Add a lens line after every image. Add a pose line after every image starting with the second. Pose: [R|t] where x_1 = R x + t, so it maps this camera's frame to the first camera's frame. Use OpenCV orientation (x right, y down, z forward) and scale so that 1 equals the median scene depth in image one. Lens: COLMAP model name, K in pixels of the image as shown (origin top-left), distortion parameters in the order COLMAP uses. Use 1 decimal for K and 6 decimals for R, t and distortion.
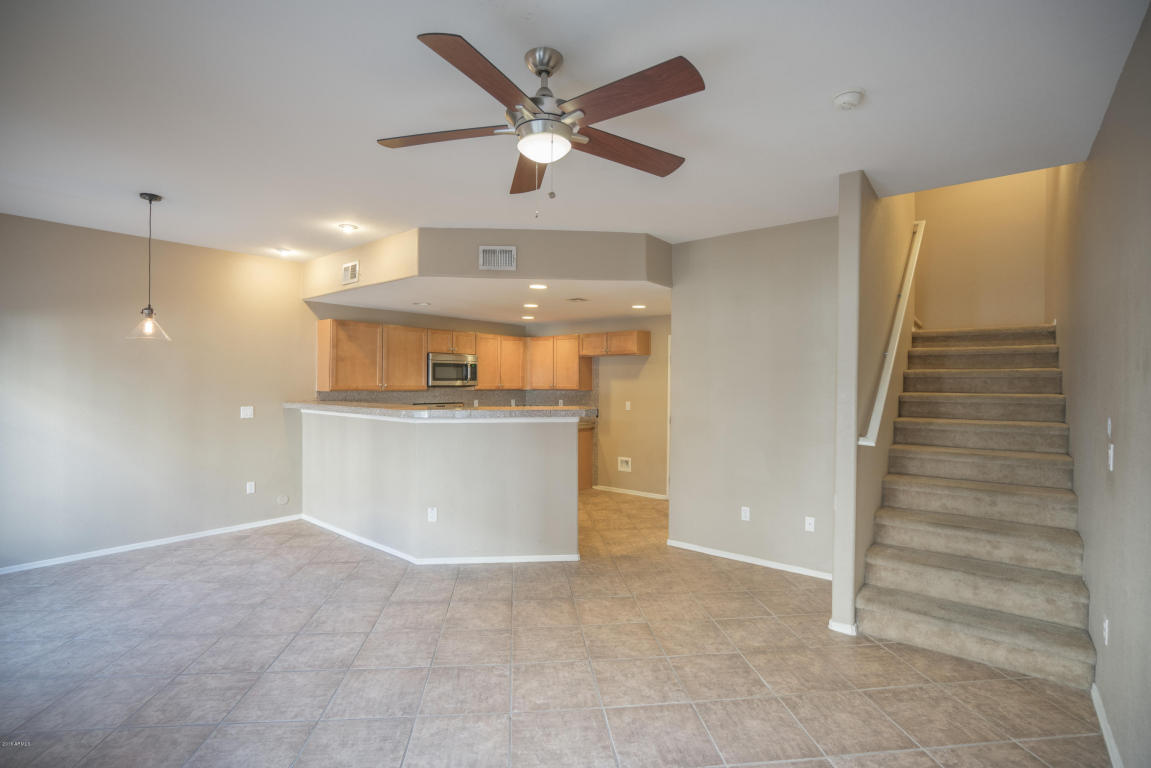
lens RADIAL K [[538.6, 0, 570.1], [0, 538.6, 379.8], [0, 0, 1]] dist [-0.050330, 0.017936]
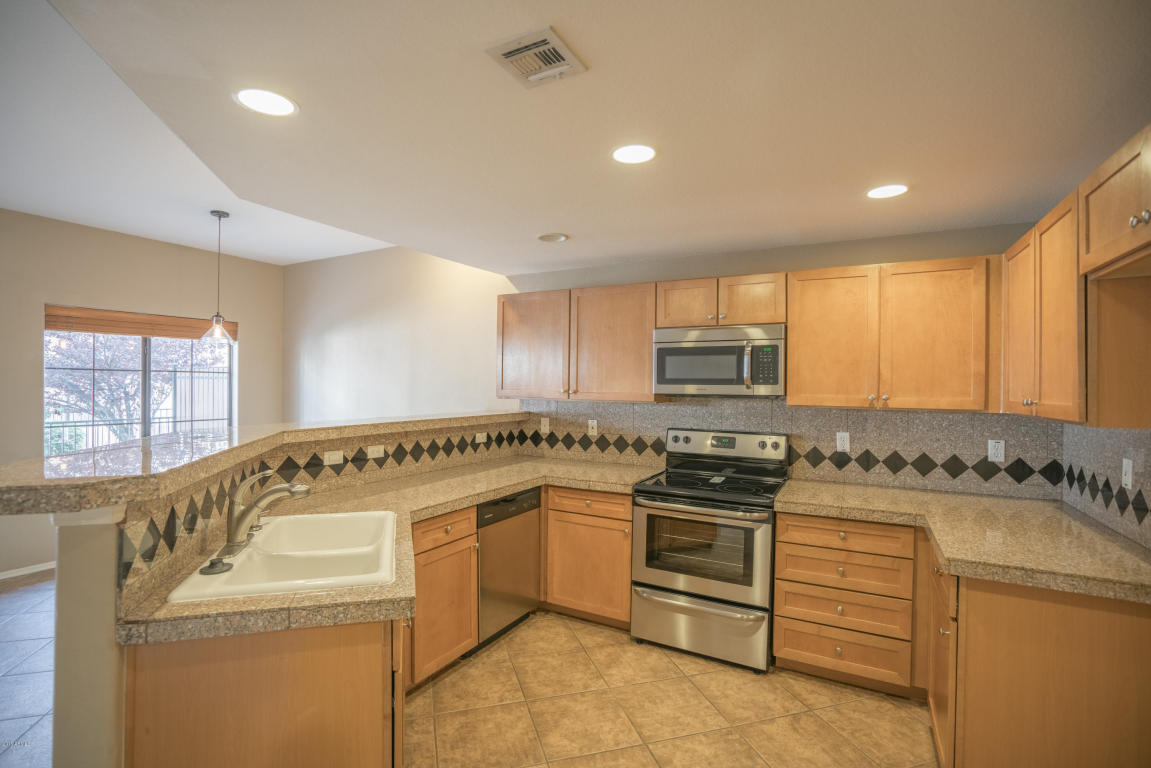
lens RADIAL K [[538.6, 0, 569.8], [0, 538.6, 383.2], [0, 0, 1]] dist [-0.050330, 0.017936]
pose [[0.174437, -0.006369, -0.984648, 0.303993], [-0.007324, 0.999943, -0.007765, 0.006821], [0.984641, 0.008566, 0.174380, 1.139716]]
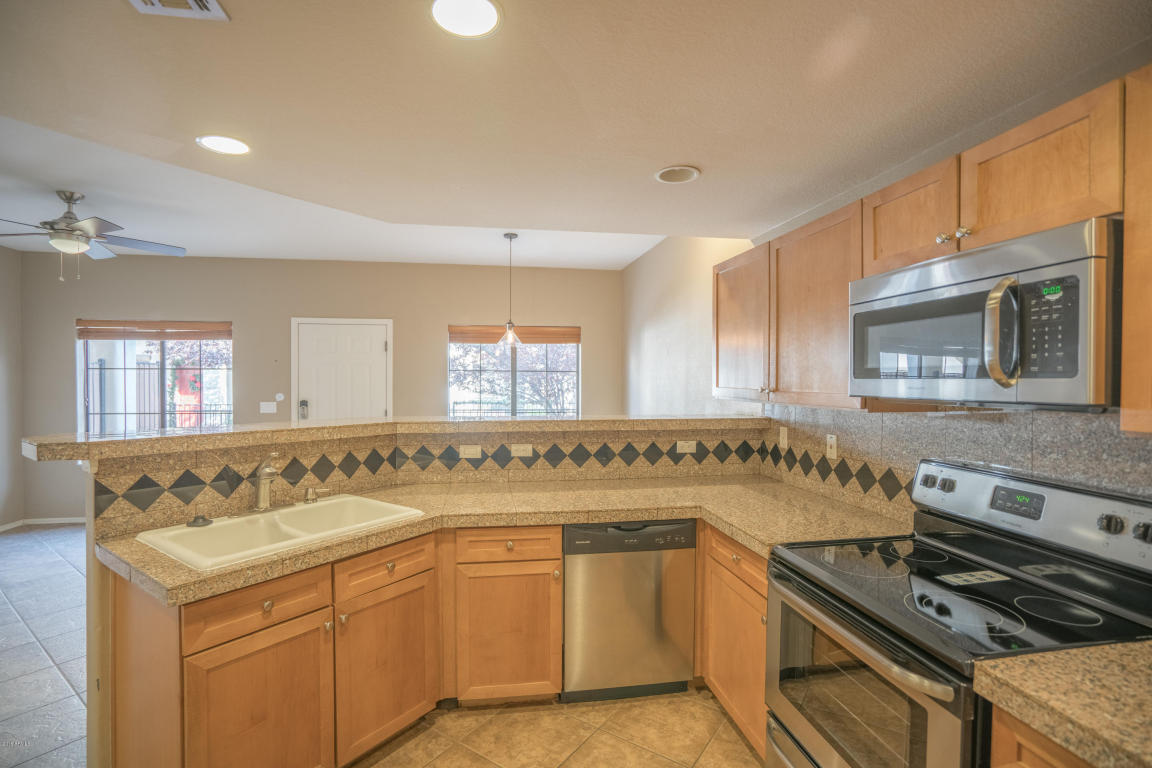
lens RADIAL K [[539.1, 0, 568.8], [0, 539.1, 382.3], [0, 0, 1]] dist [-0.050330, 0.017936]
pose [[-0.669924, -0.003473, -0.742422, 0.059666], [-0.006427, 0.999979, 0.001122, 0.005835], [0.742402, 0.005523, -0.669932, 1.480369]]
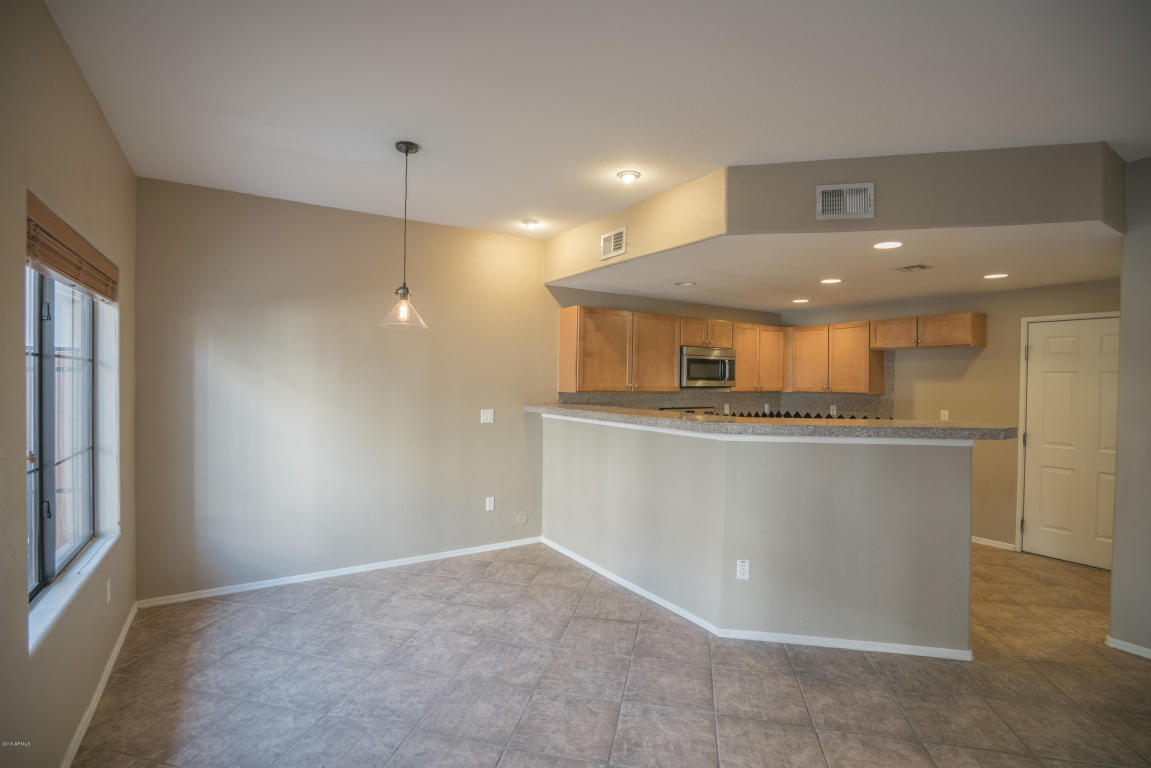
lens RADIAL K [[538.6, 0, 567.3], [0, 538.6, 378.0], [0, 0, 1]] dist [-0.050330, 0.017936]
pose [[0.949637, 0.005060, -0.313310, -0.236116], [-0.005676, 0.999983, -0.001055, -0.000377], [0.313300, 0.002780, 0.949650, 0.233660]]
